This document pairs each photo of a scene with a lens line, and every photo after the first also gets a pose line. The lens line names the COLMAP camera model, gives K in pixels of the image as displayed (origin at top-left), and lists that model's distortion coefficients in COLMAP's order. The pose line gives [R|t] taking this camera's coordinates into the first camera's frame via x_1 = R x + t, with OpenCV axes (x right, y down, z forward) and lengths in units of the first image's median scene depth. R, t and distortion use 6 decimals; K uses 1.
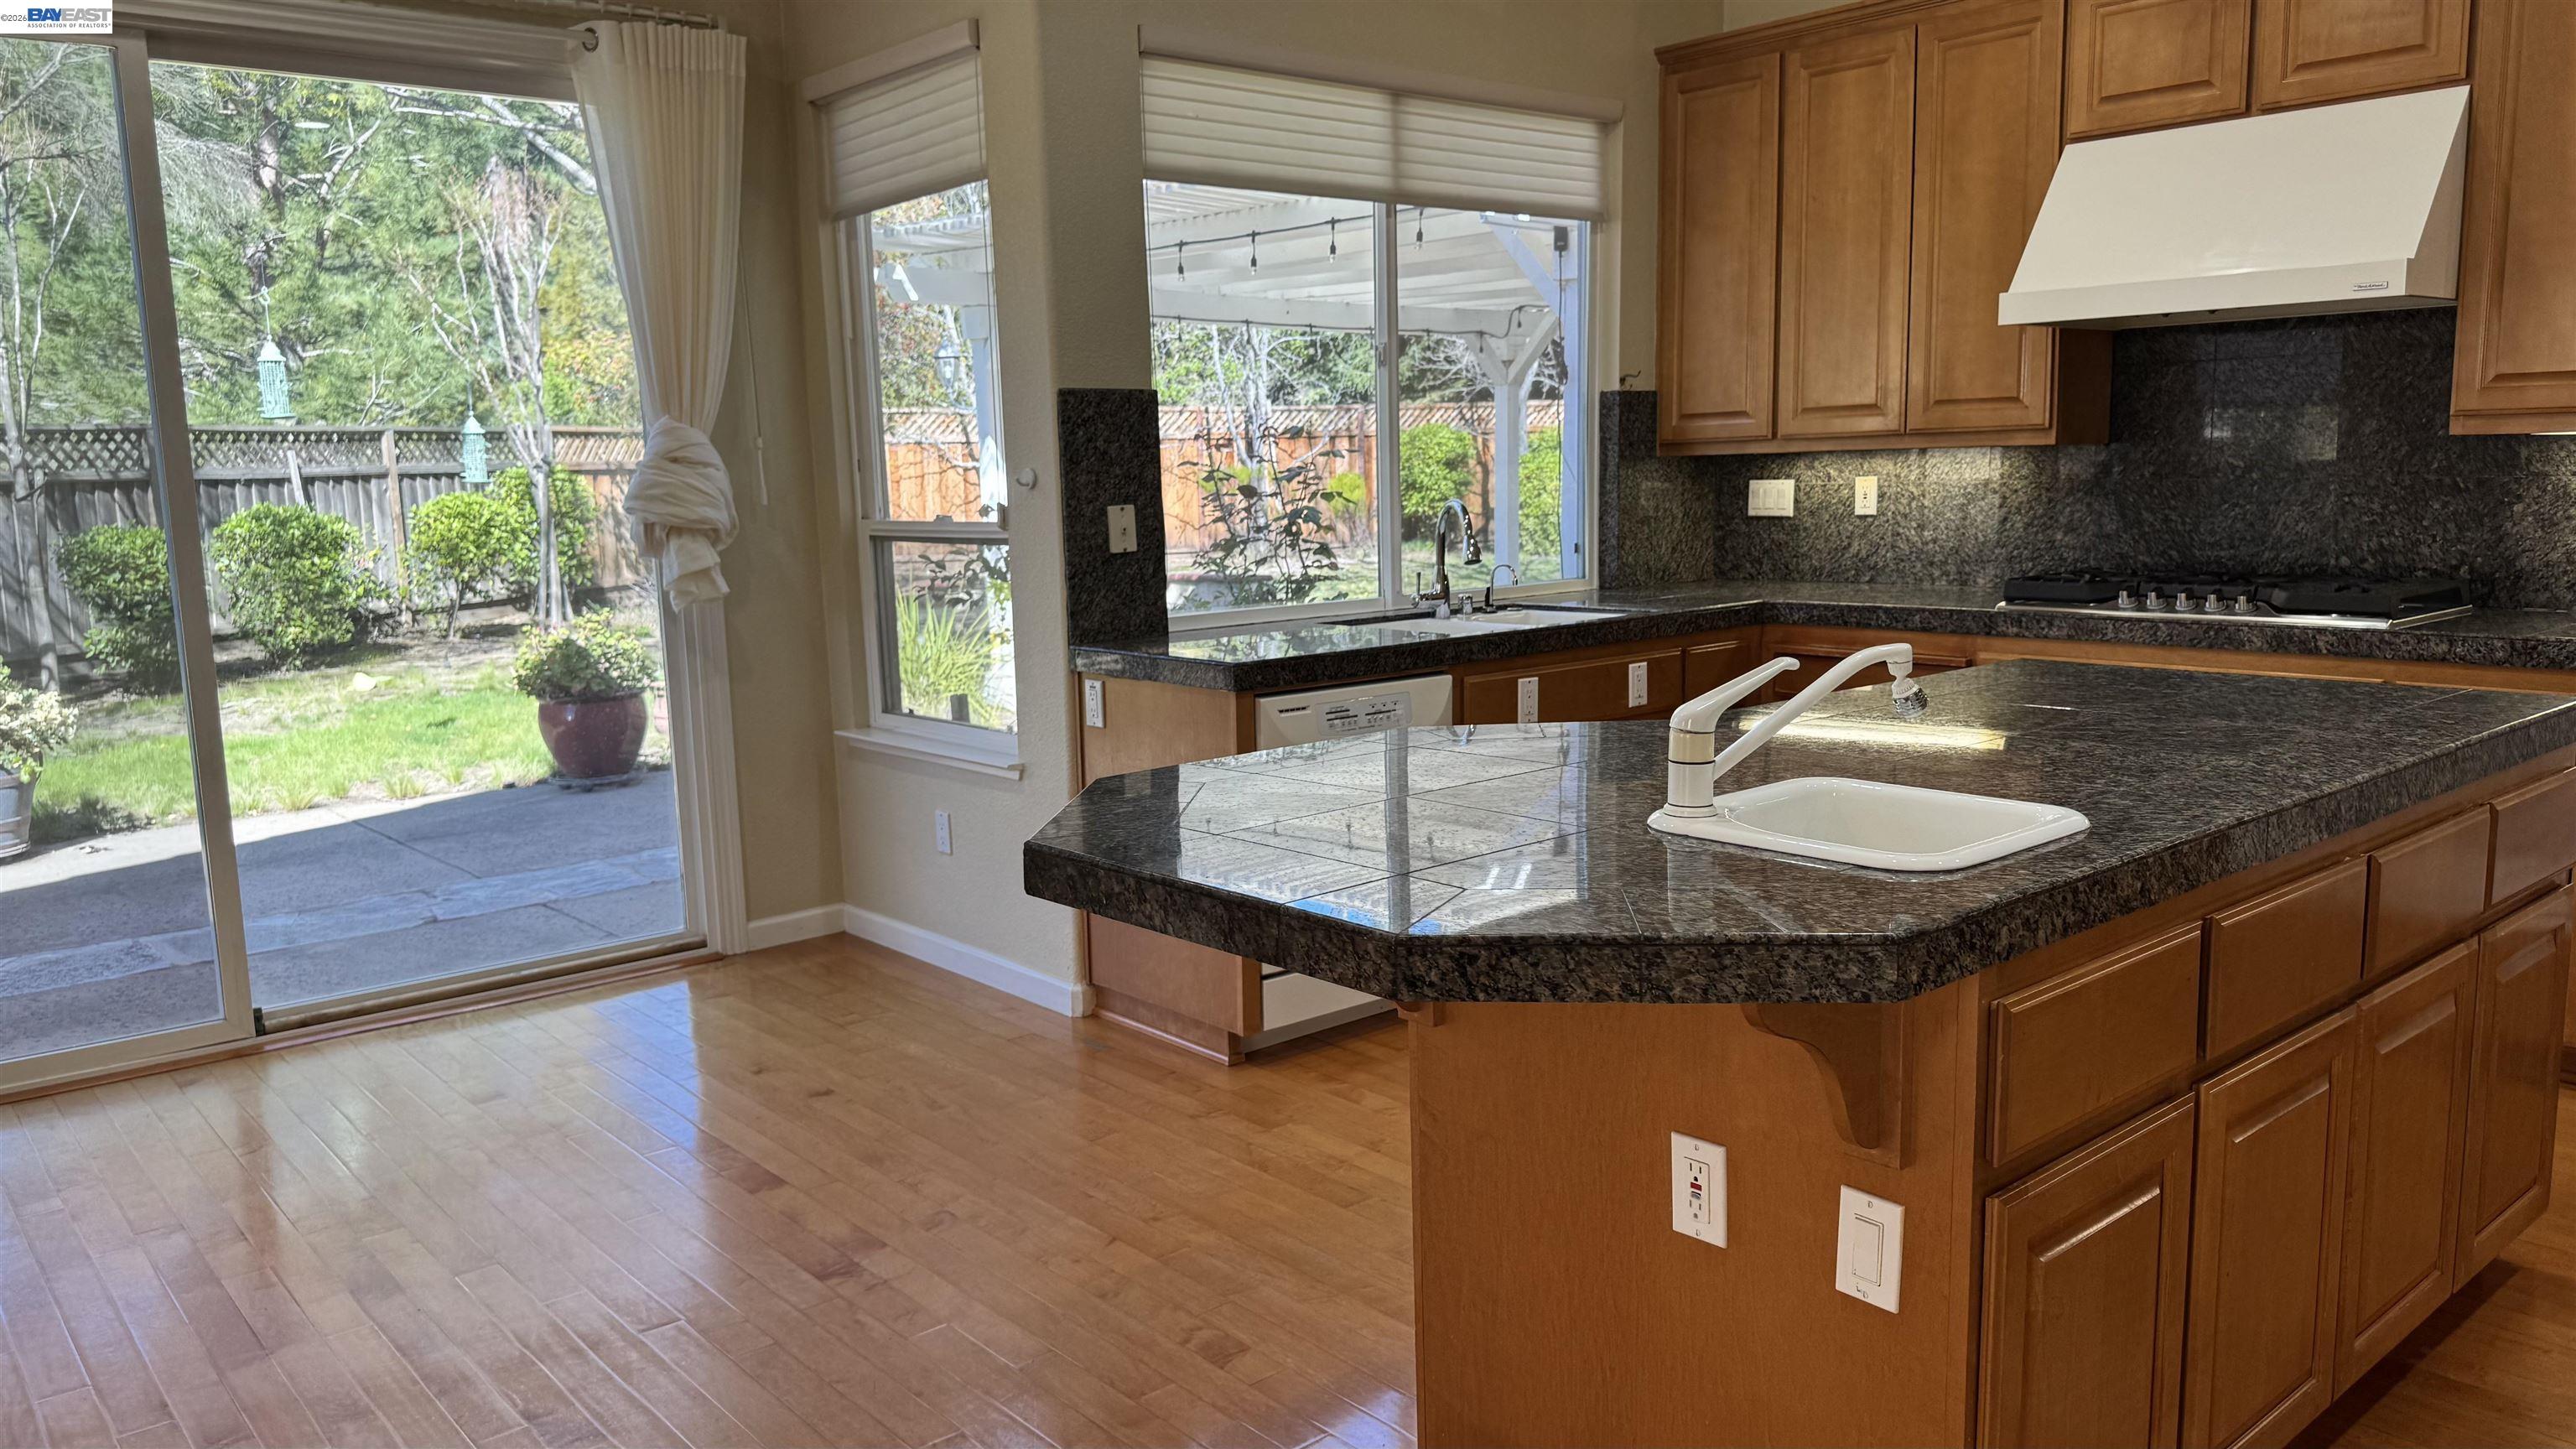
lens RADIAL K [[1786.2, 0, 1296.0], [0, 1786.2, 756.4], [0, 0, 1]] dist [0.063474, -0.103536]
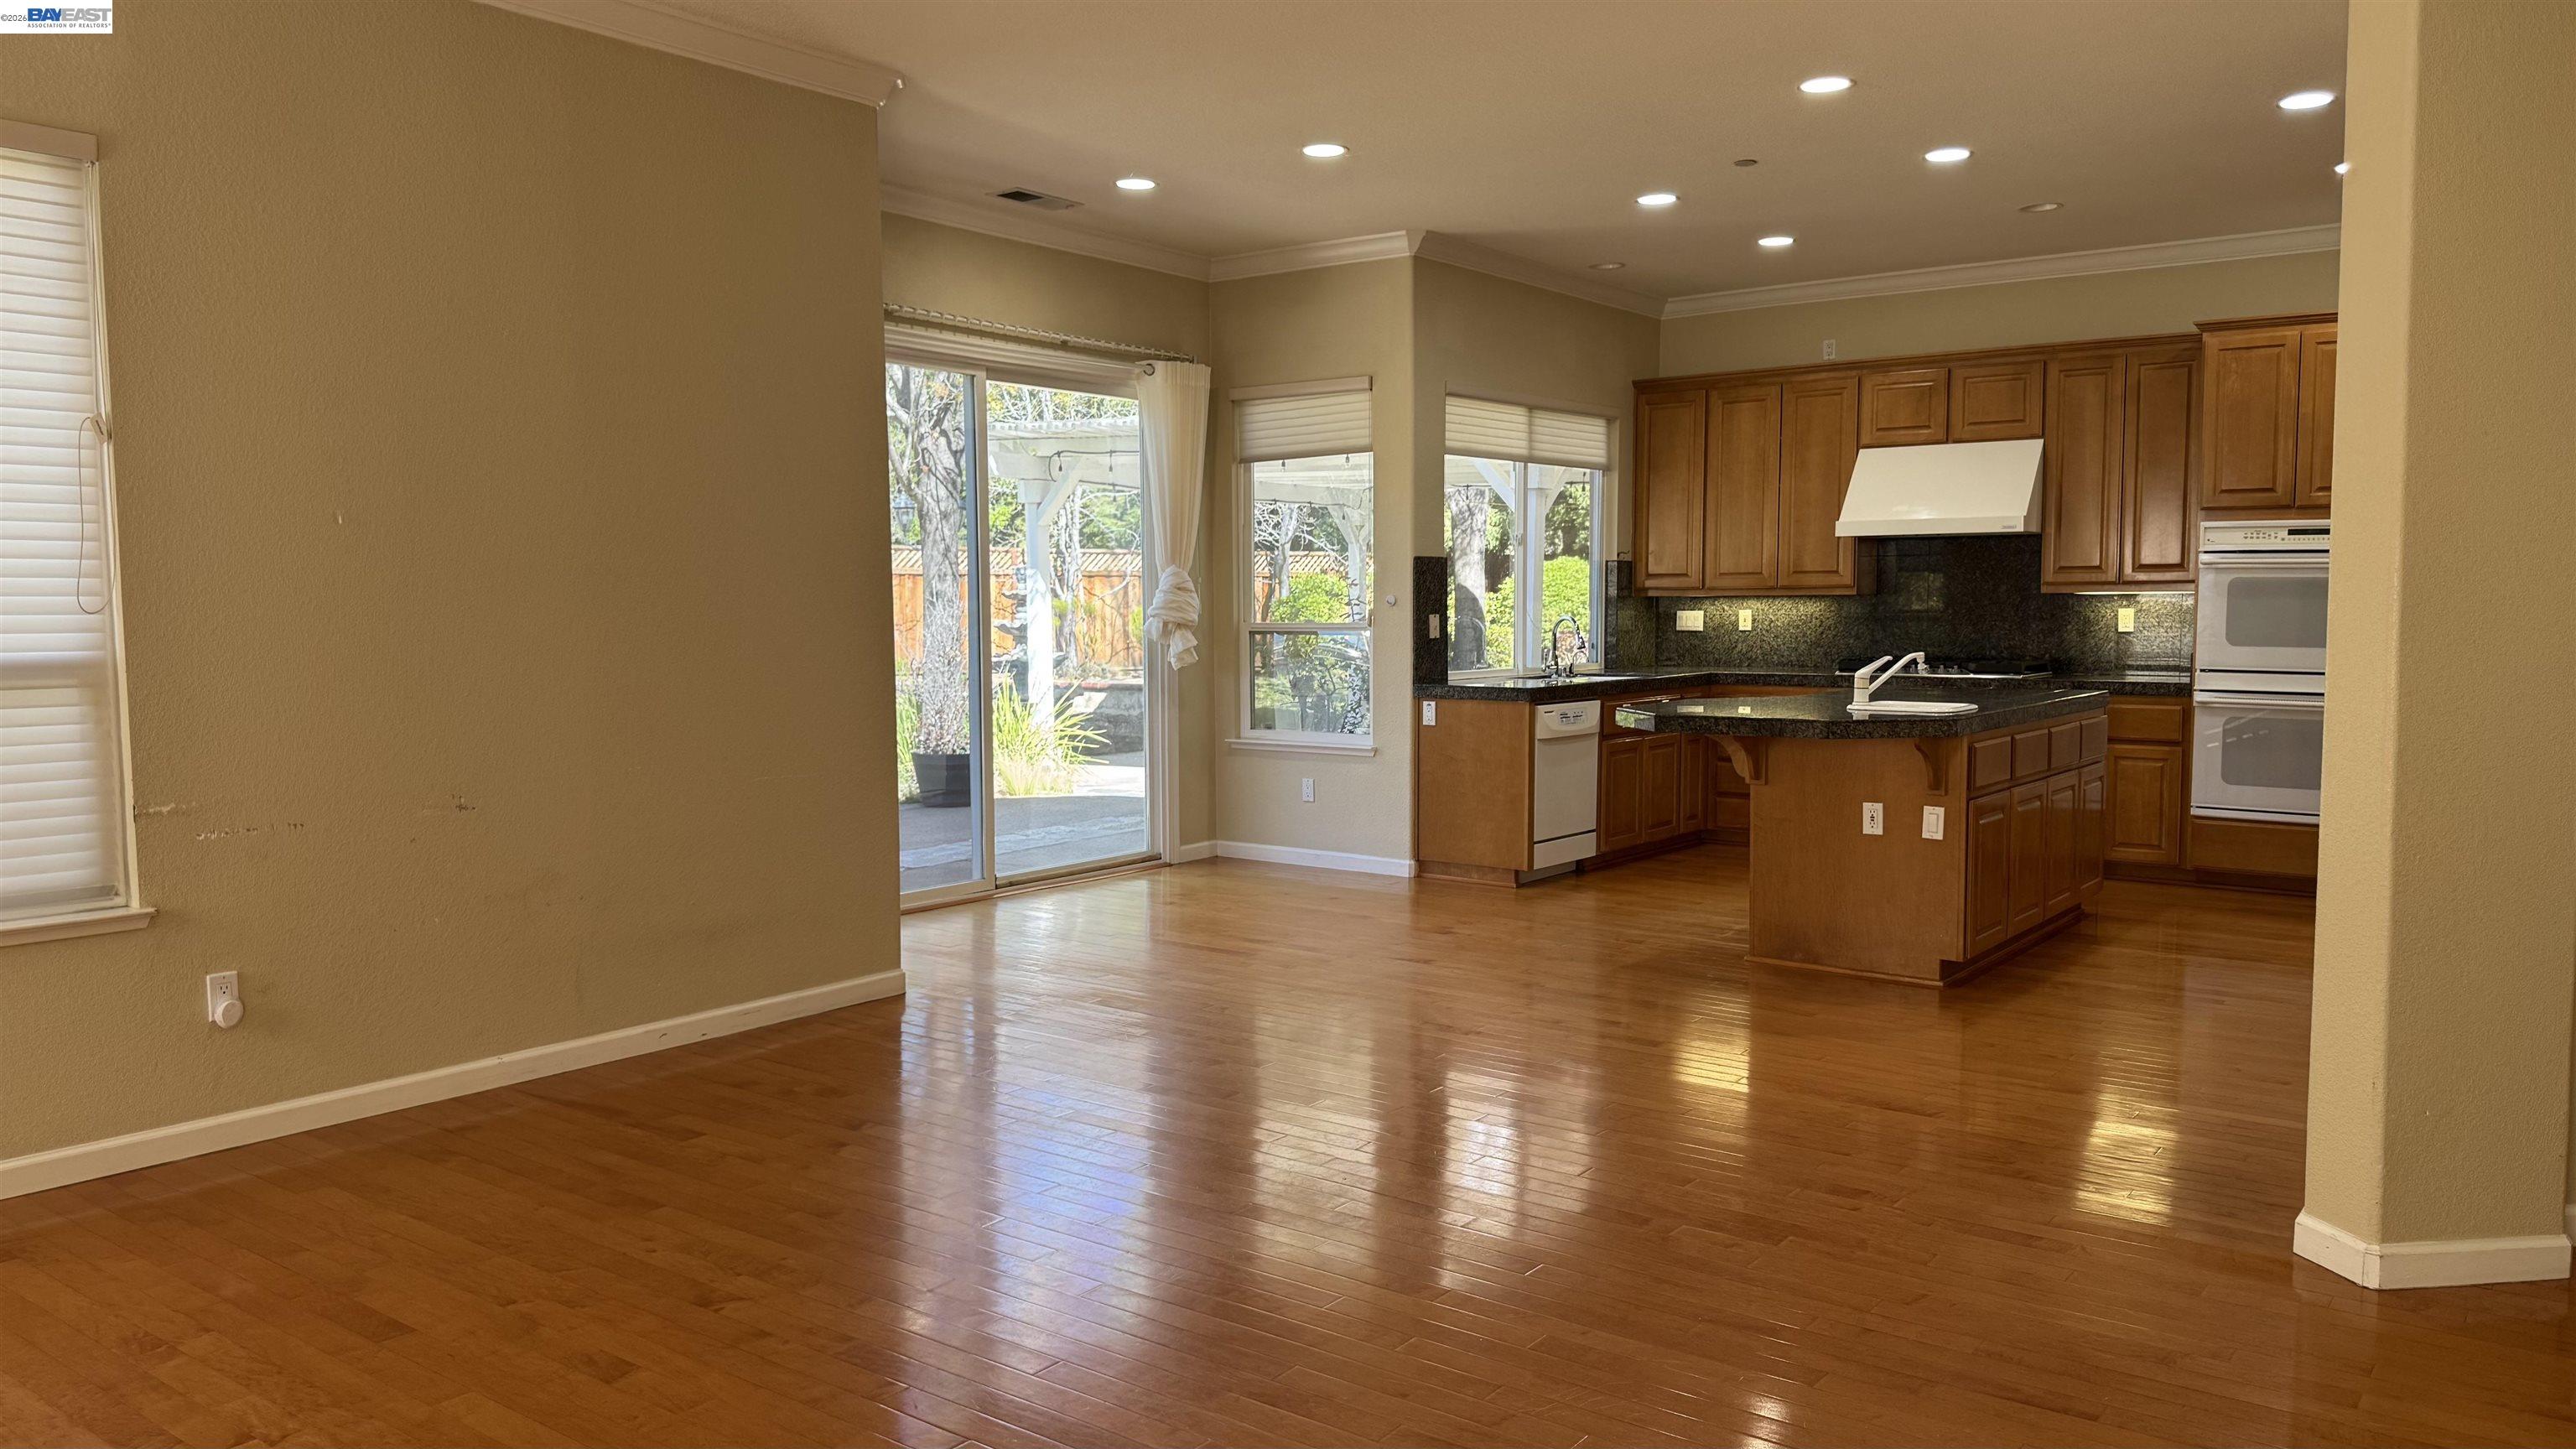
lens RADIAL K [[1786.2, 0, 1270.5], [0, 1786.2, 751.1], [0, 0, 1]] dist [0.063474, -0.103536]
pose [[0.979426, 0.003117, 0.201778, -0.663250], [0.012891, 0.996872, -0.077975, 0.159004], [-0.201390, 0.078972, 0.976323, -0.868178]]
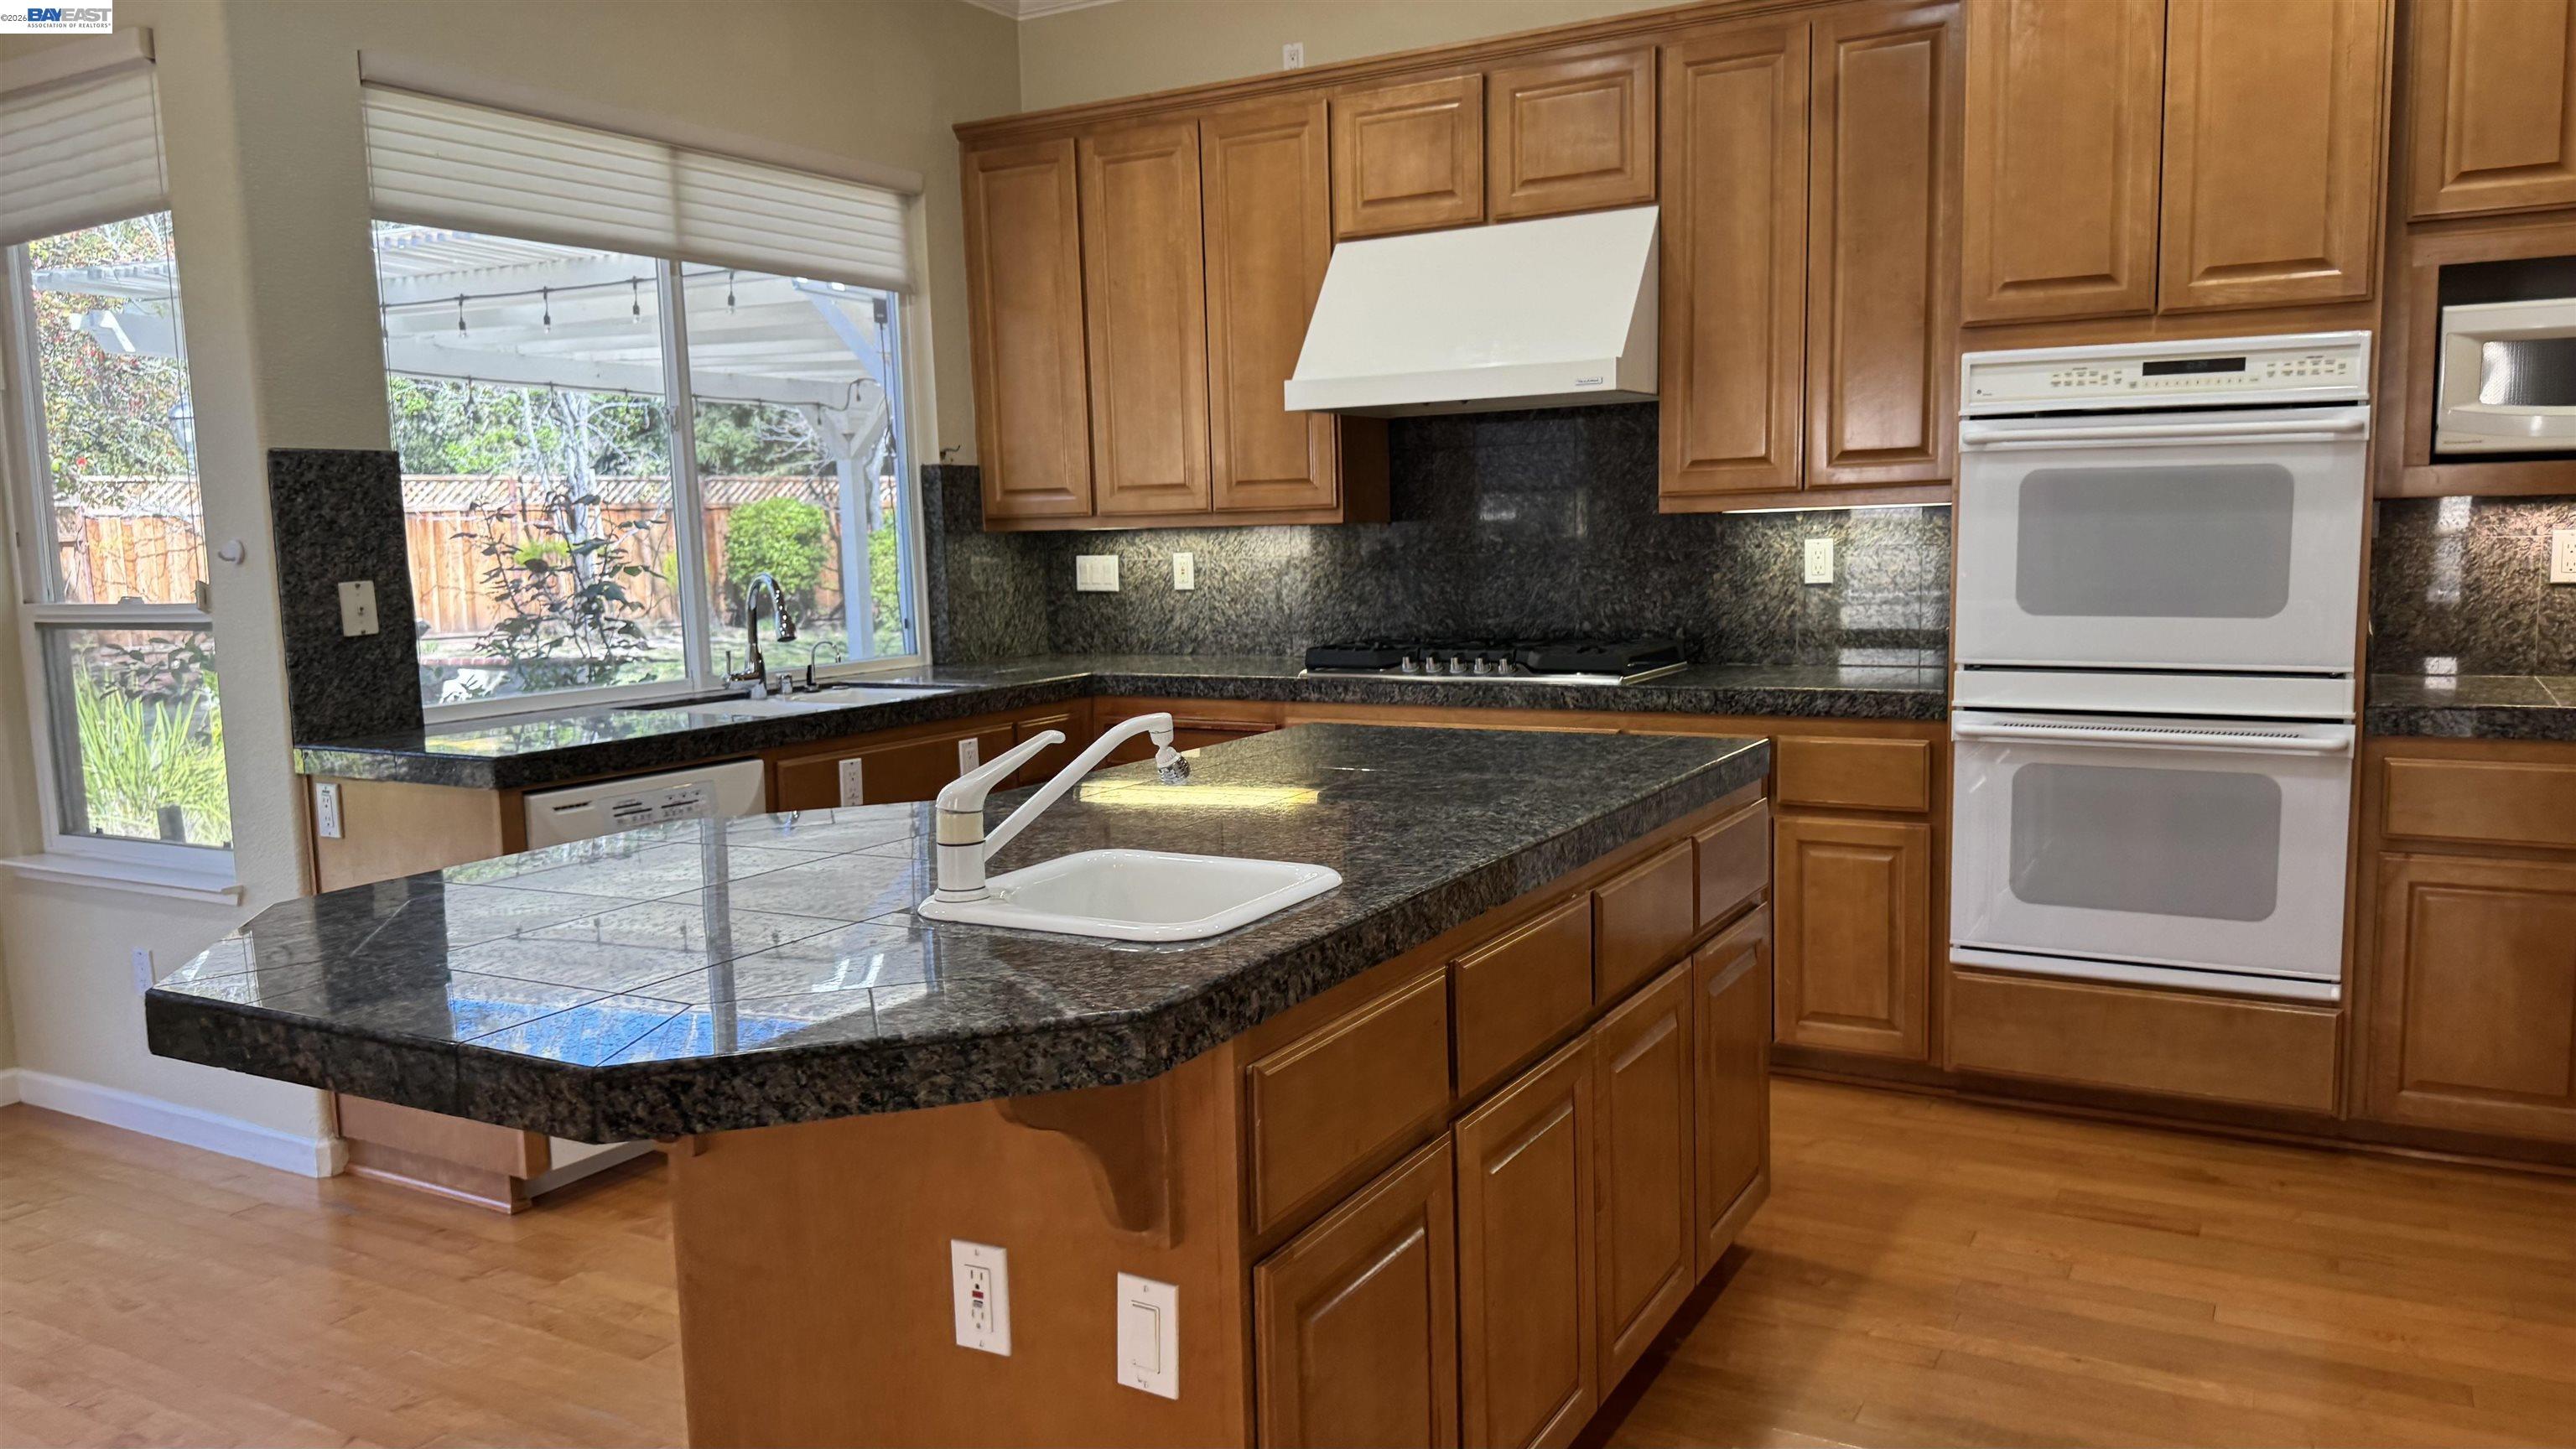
lens RADIAL K [[1786.2, 0, 1317.1], [0, 1786.2, 756.3], [0, 0, 1]] dist [0.063474, -0.103536]
pose [[0.935720, -0.042205, 0.350209, 0.028755], [0.056888, 0.997876, -0.031741, -0.001009], [-0.348126, 0.049623, 0.936133, 0.016618]]
